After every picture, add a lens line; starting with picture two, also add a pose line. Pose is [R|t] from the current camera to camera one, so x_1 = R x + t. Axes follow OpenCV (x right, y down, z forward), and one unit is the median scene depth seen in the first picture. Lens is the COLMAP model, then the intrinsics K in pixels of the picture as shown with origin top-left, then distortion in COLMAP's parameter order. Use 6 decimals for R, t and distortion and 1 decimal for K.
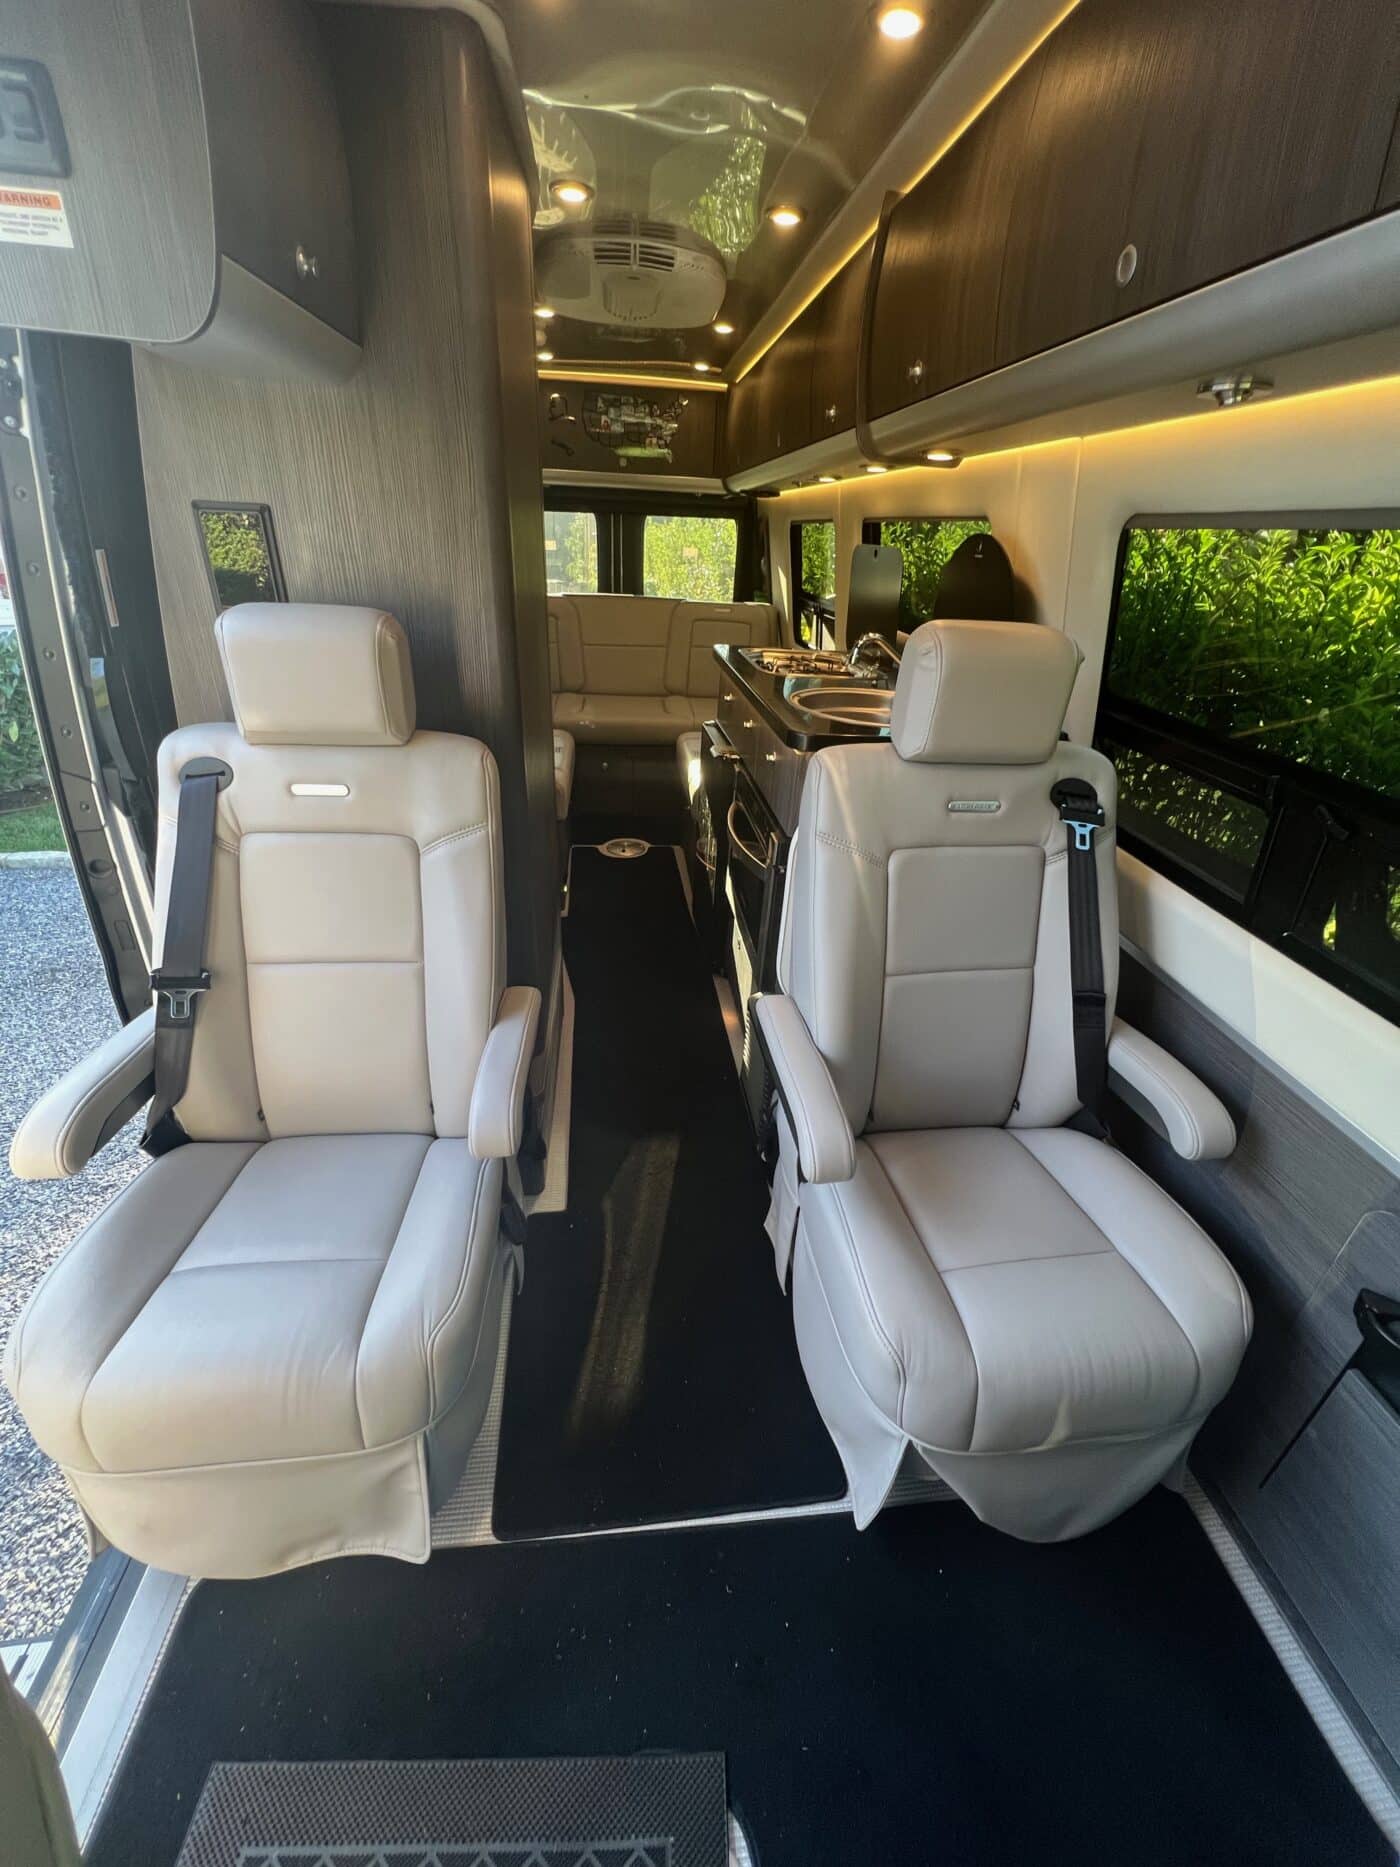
lens RADIAL K [[744.8, 0, 700.0], [0, 744.8, 933.5], [0, 0, 1]] dist [-0.002114, -0.000086]
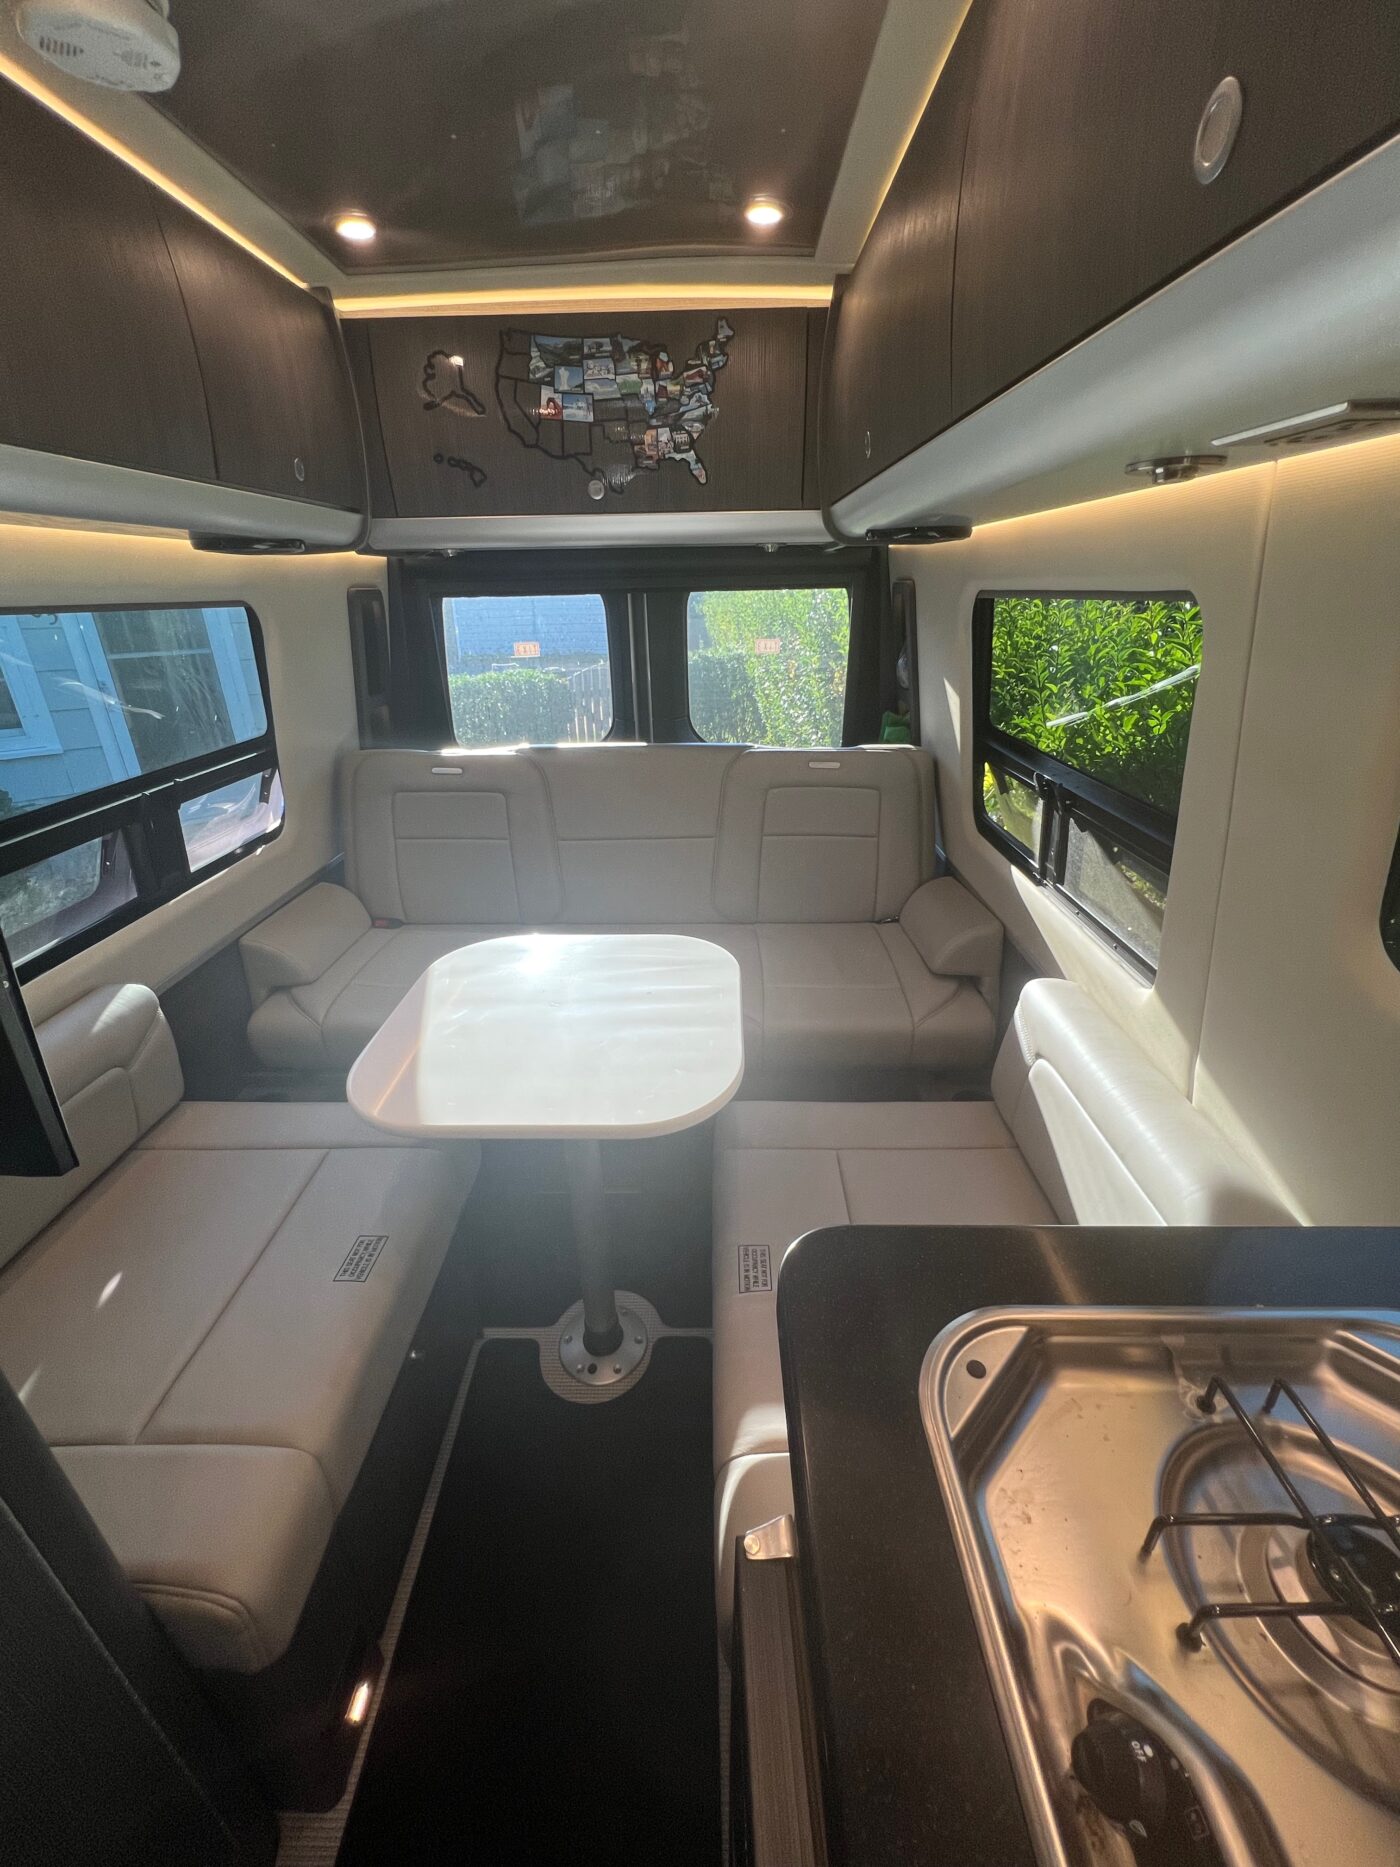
lens RADIAL K [[744.8, 0, 700.0], [0, 744.8, 933.5], [0, 0, 1]] dist [-0.002114, -0.000086]
pose [[0.991674, -0.004862, -0.128678, 0.013969], [-0.002466, 0.998386, -0.056732, -0.339296], [0.128747, 0.056577, 0.990062, 0.576221]]
